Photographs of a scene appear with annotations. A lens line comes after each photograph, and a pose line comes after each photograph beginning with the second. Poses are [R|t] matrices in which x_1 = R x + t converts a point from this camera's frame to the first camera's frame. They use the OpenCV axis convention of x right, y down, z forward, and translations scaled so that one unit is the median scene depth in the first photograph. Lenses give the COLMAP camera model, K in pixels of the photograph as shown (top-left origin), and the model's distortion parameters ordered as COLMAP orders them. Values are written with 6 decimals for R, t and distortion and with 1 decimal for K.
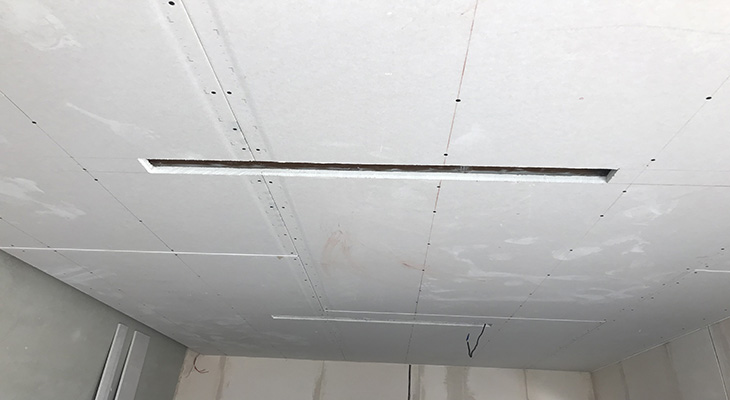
lens RADIAL K [[587.7, 0, 330.8], [0, 587.7, 198.8], [0, 0, 1]] dist [0.068687, -0.067322]
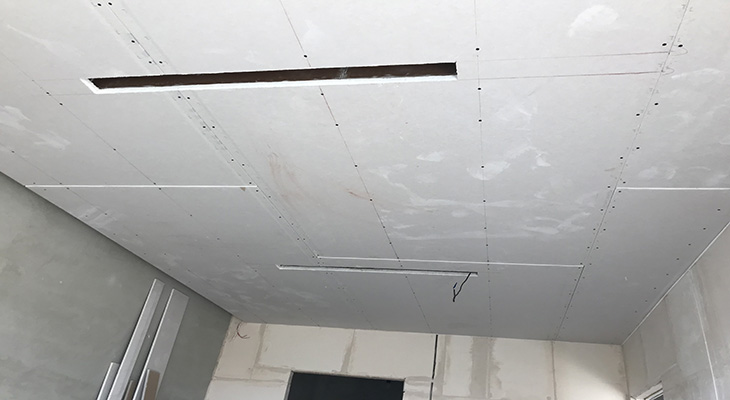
lens RADIAL K [[587.7, 0, 330.8], [0, 587.7, 198.8], [0, 0, 1]] dist [0.068687, -0.067322]
pose [[0.986058, -0.012329, -0.165942, 0.222020], [0.008363, 0.999663, -0.024579, 0.121891], [0.166189, 0.022849, 0.985829, -0.080861]]
